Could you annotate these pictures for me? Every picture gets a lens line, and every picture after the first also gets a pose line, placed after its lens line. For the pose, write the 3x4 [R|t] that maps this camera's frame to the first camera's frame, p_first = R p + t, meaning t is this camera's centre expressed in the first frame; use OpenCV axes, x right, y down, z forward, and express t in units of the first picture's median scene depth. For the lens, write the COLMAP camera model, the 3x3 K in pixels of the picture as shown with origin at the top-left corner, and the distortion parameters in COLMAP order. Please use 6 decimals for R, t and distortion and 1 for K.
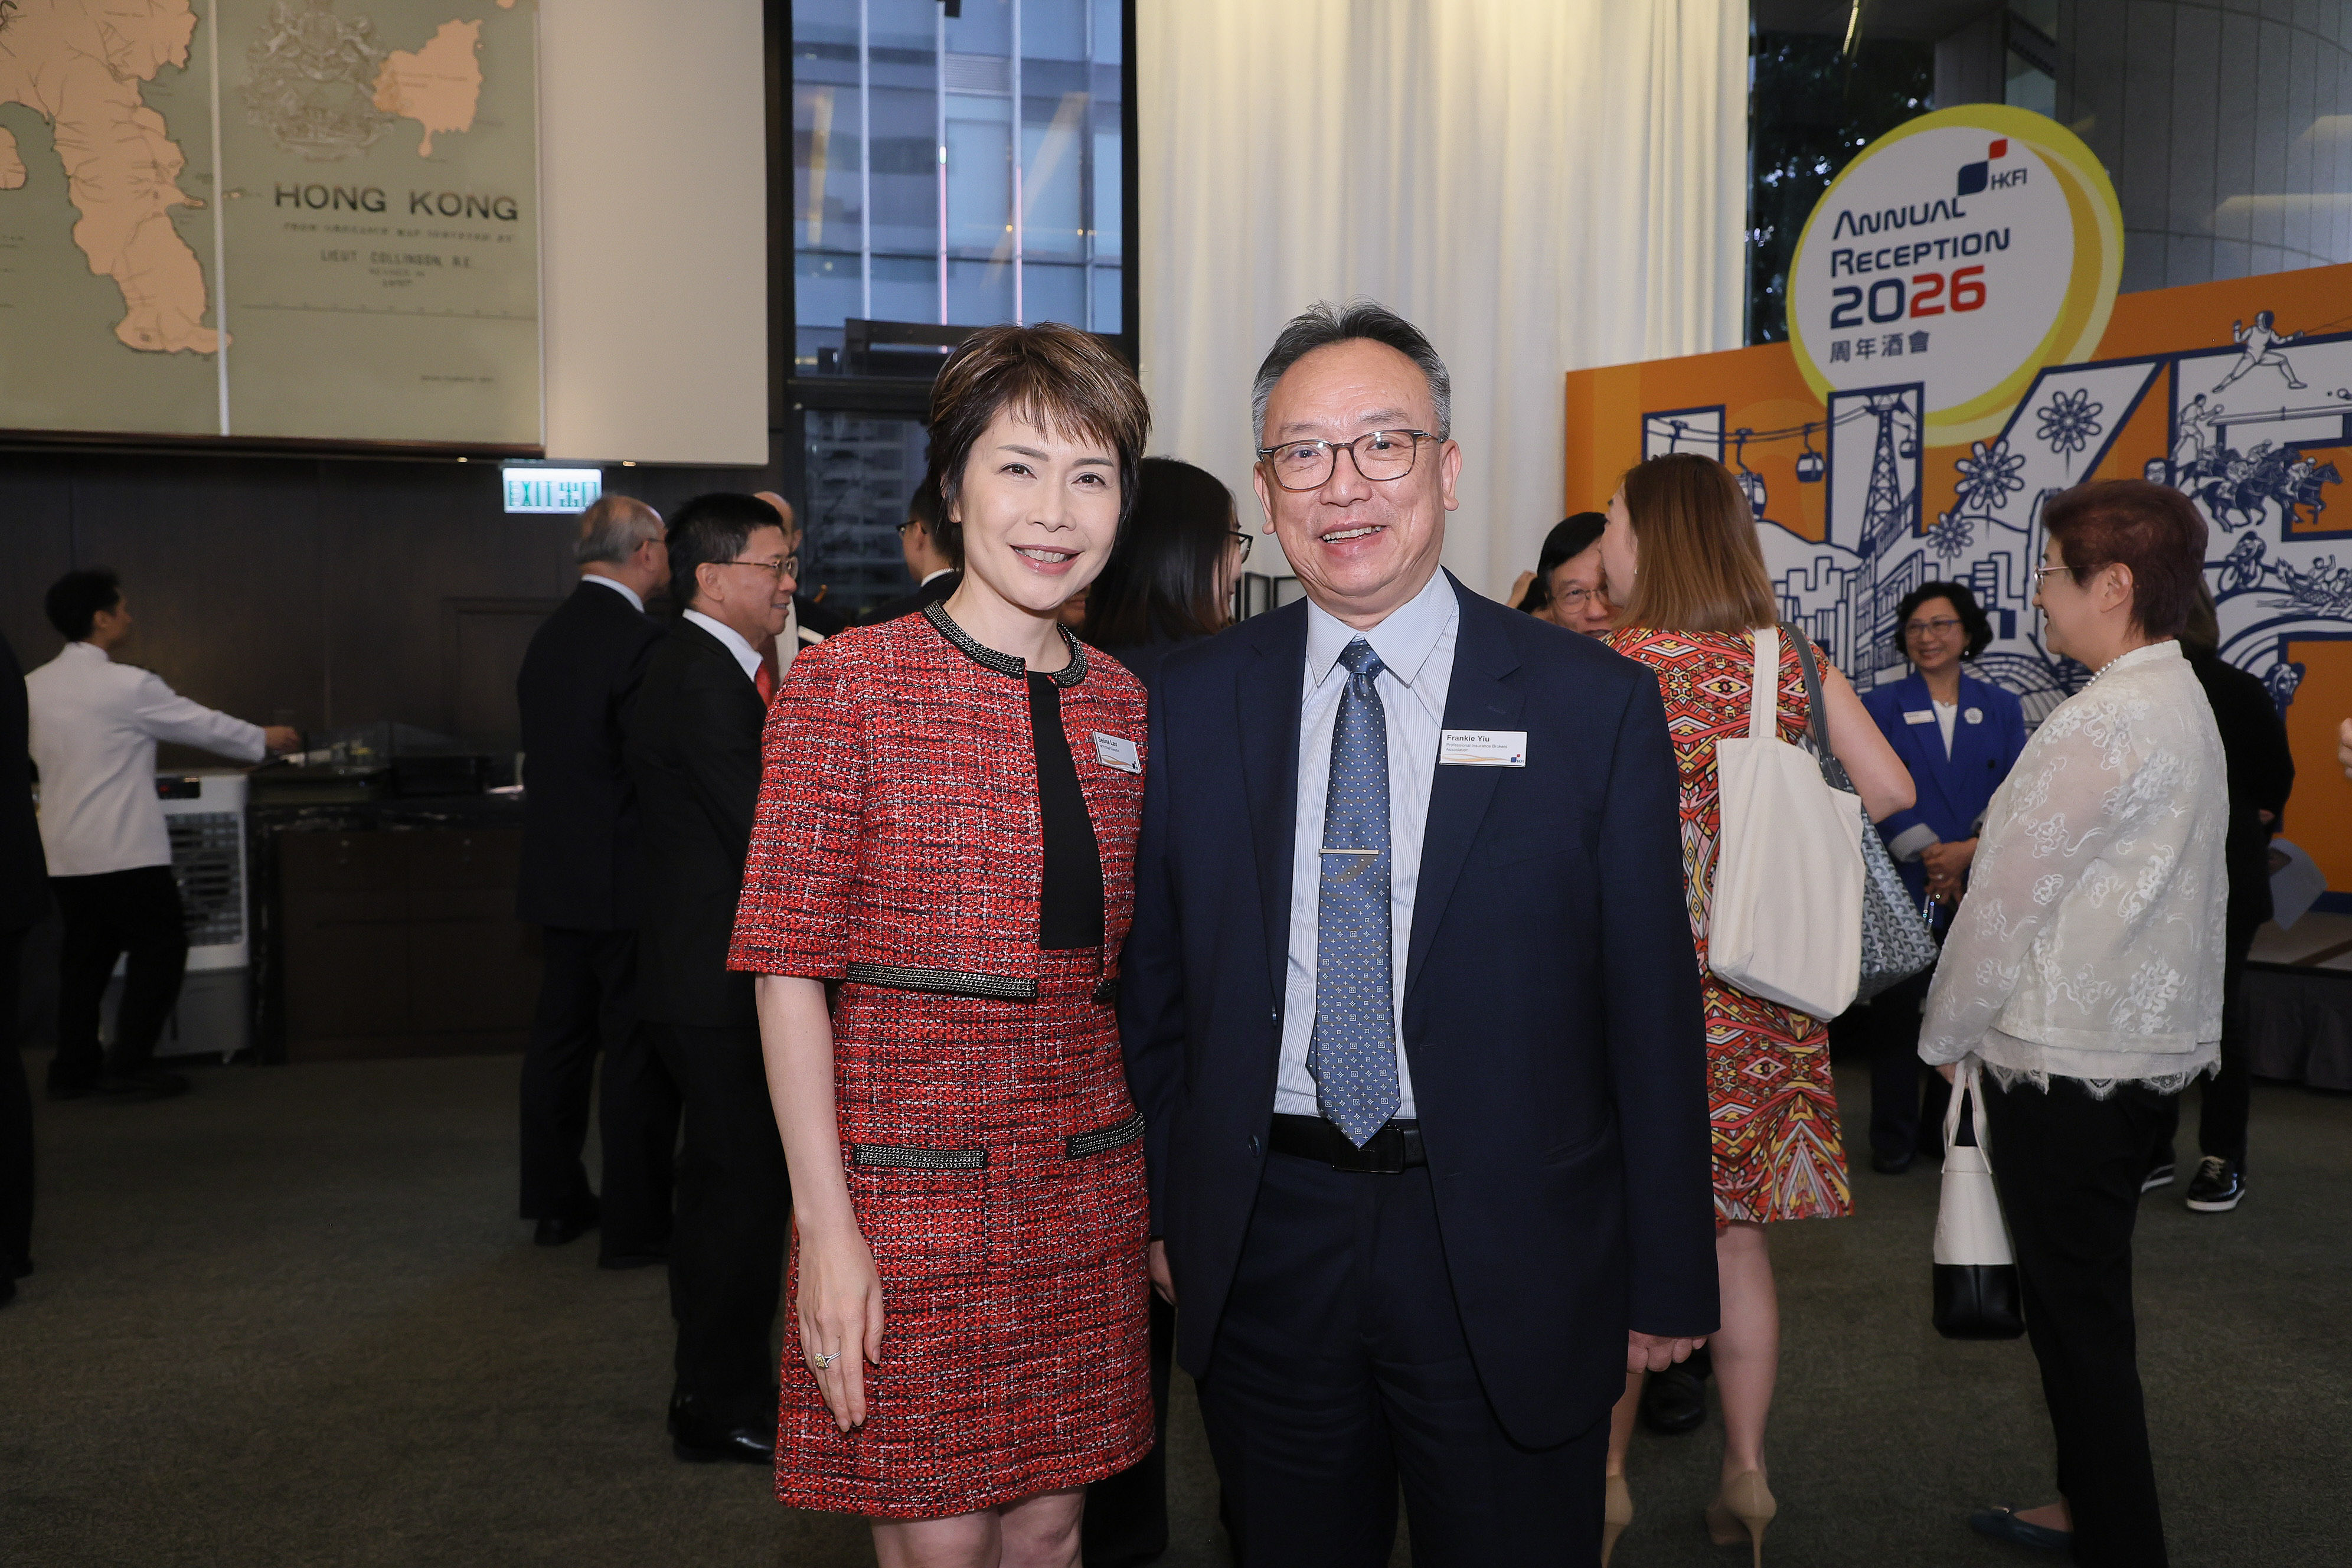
lens RADIAL K [[1820.6, 0, 1174.7], [0, 1820.6, 772.7], [0, 0, 1]] dist [0.004595, 0.010760]
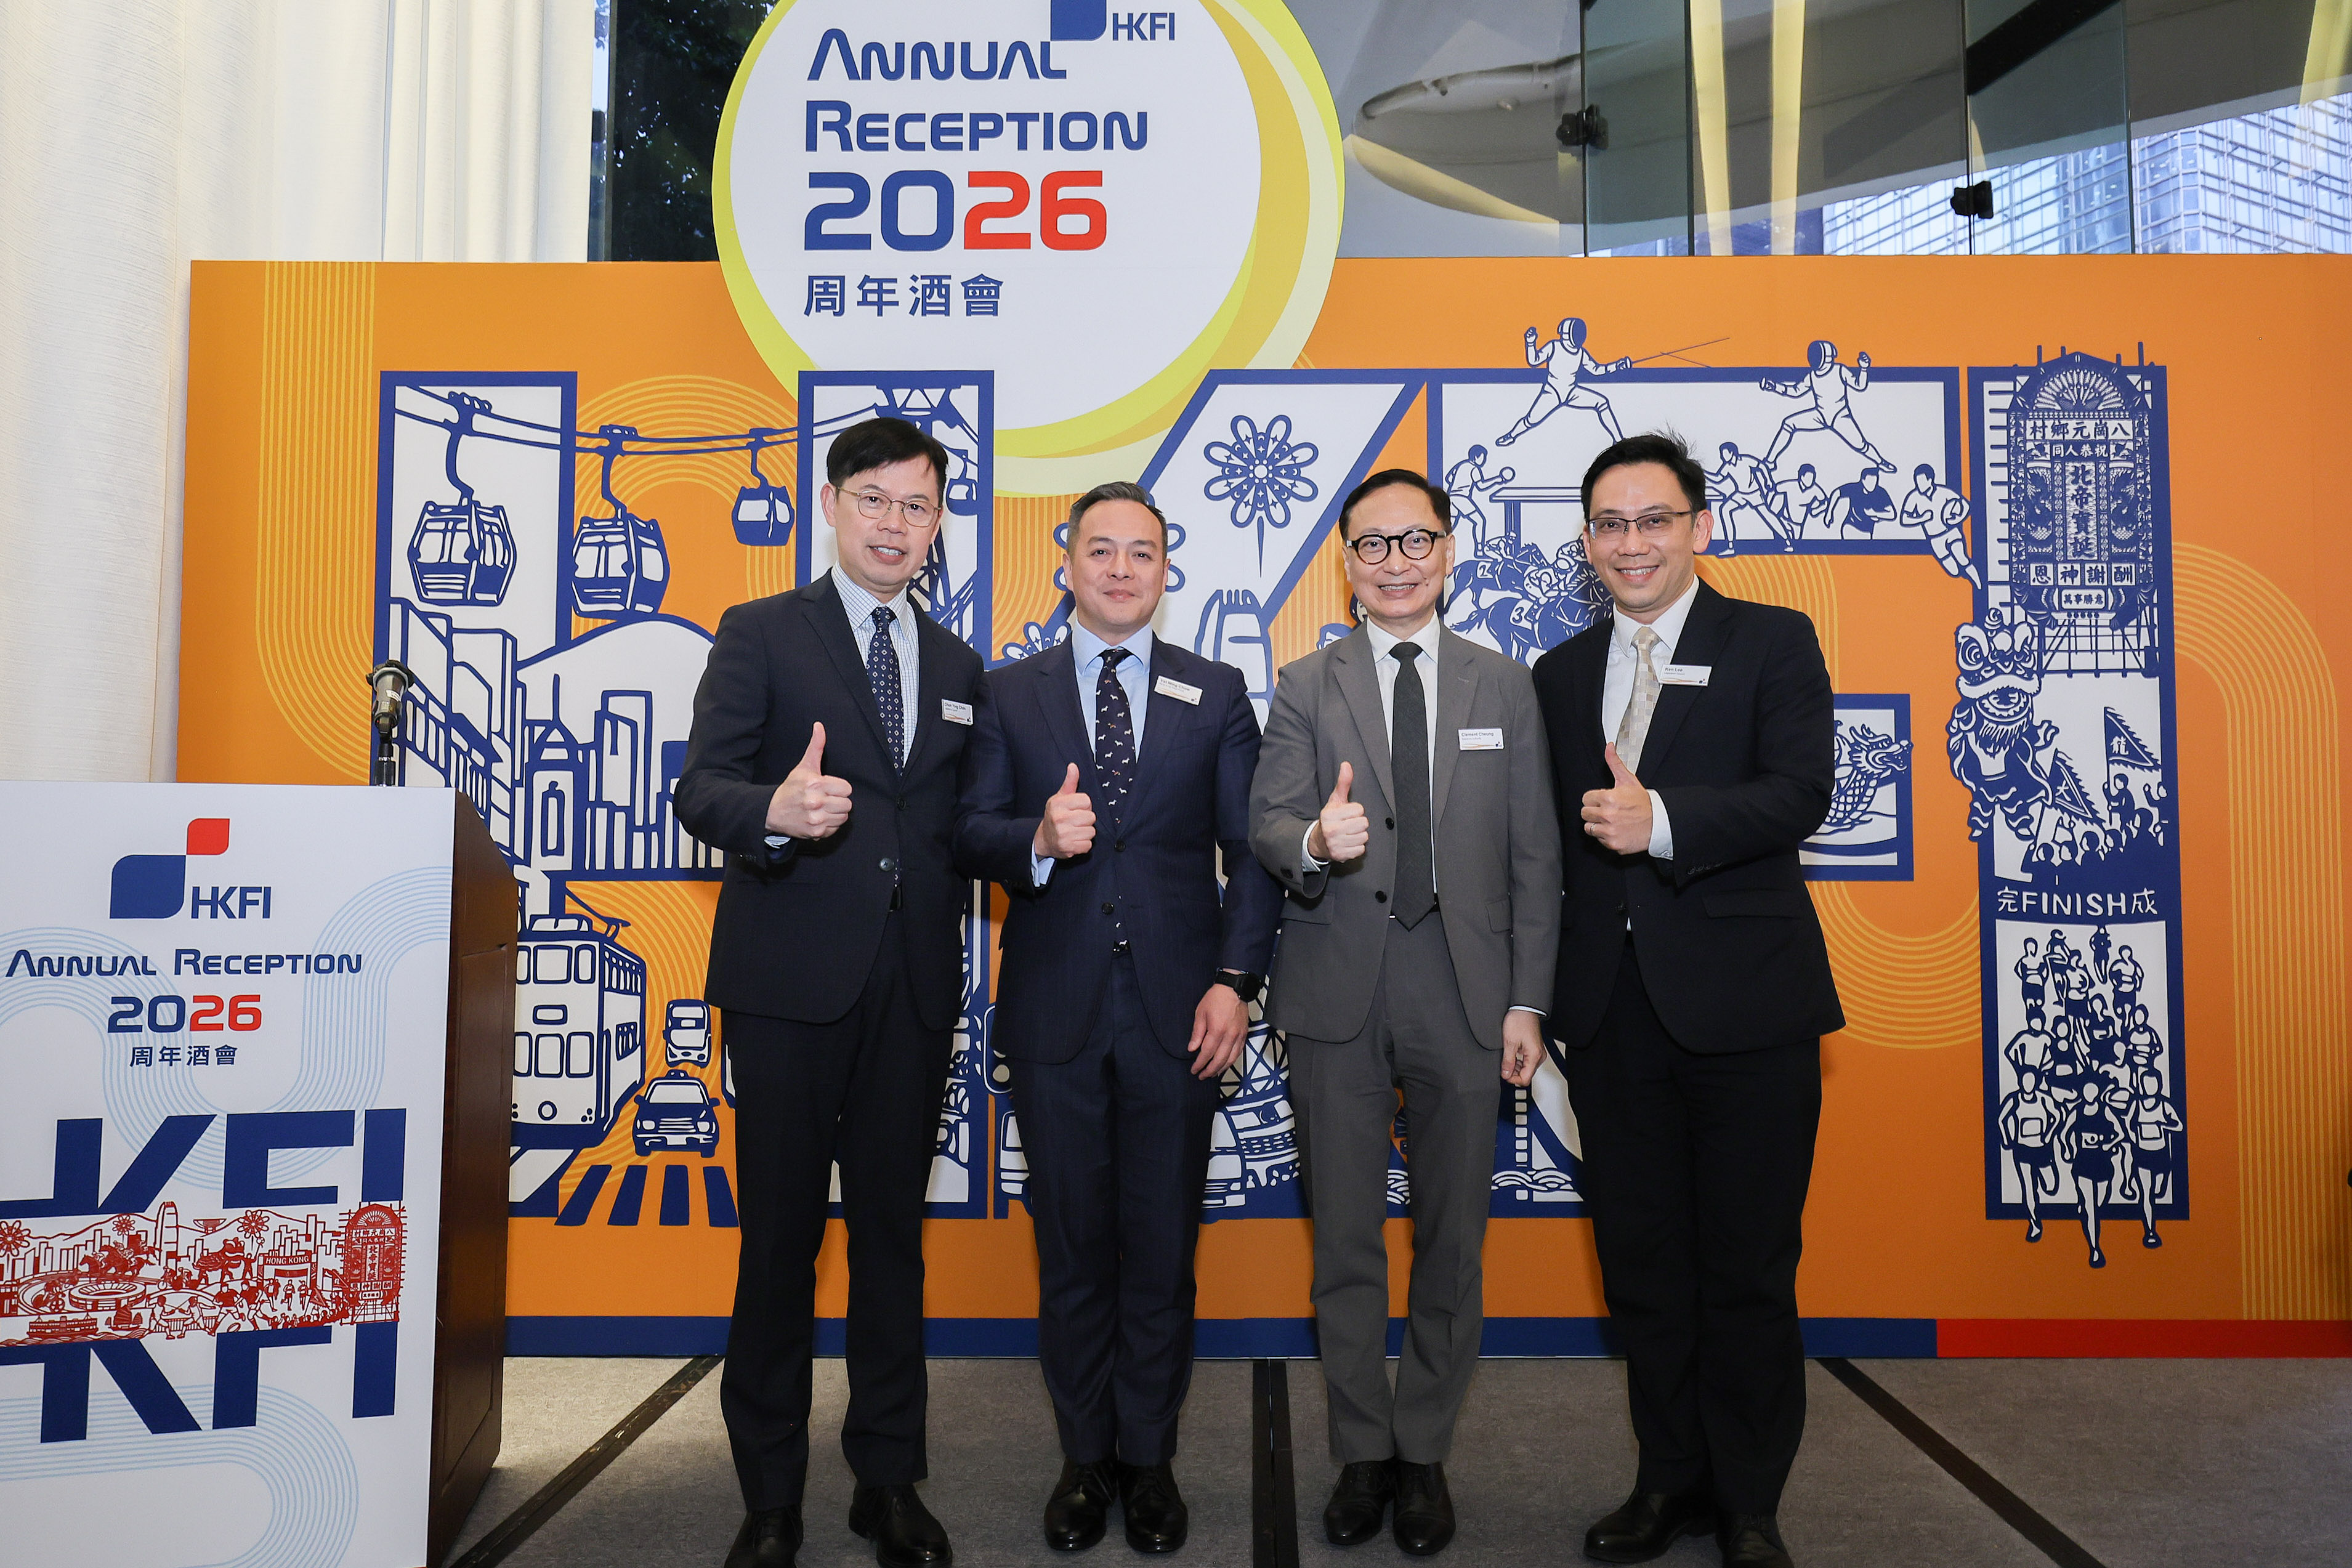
lens RADIAL K [[1577.9, 0, 1232.1], [0, 1577.9, 783.9], [0, 0, 1]] dist [-0.000472, 0.003103]
pose [[0.707343, 0.044080, 0.705494, 0.152549], [0.039086, 0.994088, -0.101301, -0.051361], [-0.705789, 0.099230, 0.701438, 0.669880]]
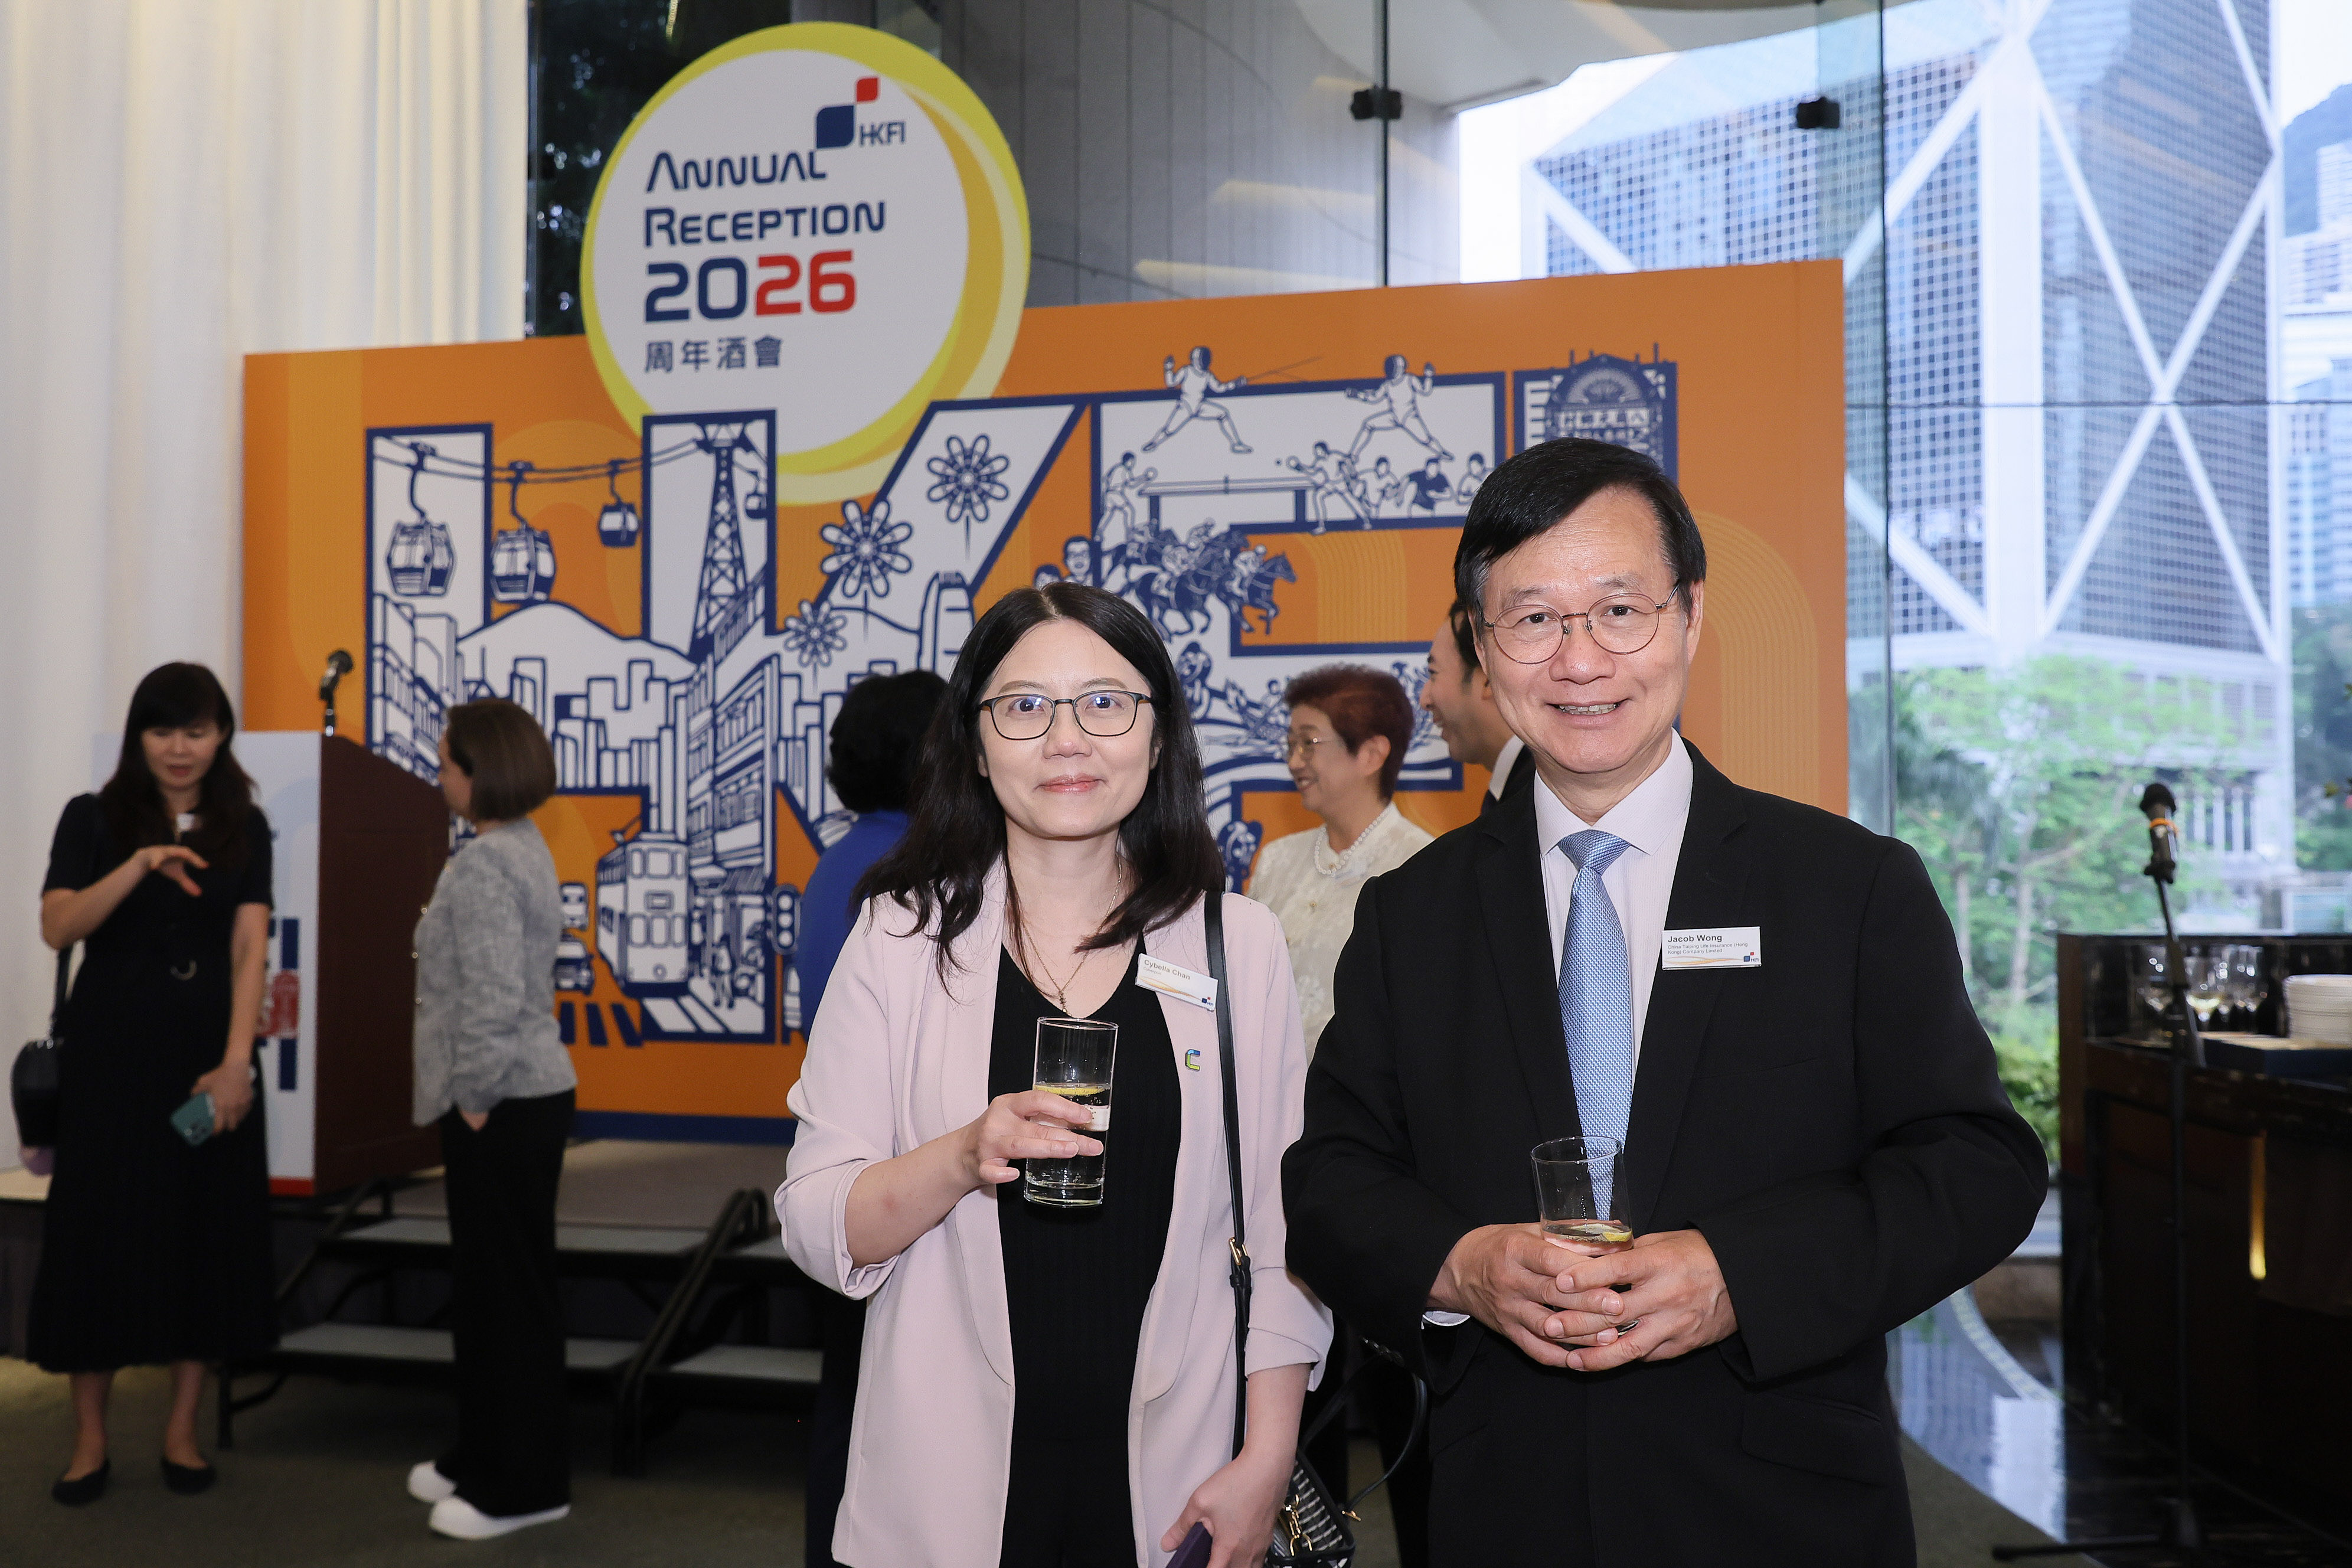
lens RADIAL K [[2485.8, 0, 1140.9], [0, 2485.8, 754.5], [0, 0, 1]] dist [0.025908, 0.029324]
pose [[0.867832, 0.015968, 0.496602, 0.070528], [0.027643, 0.996384, -0.080346, -0.006985], [-0.496089, 0.083454, 0.864252, 0.140733]]
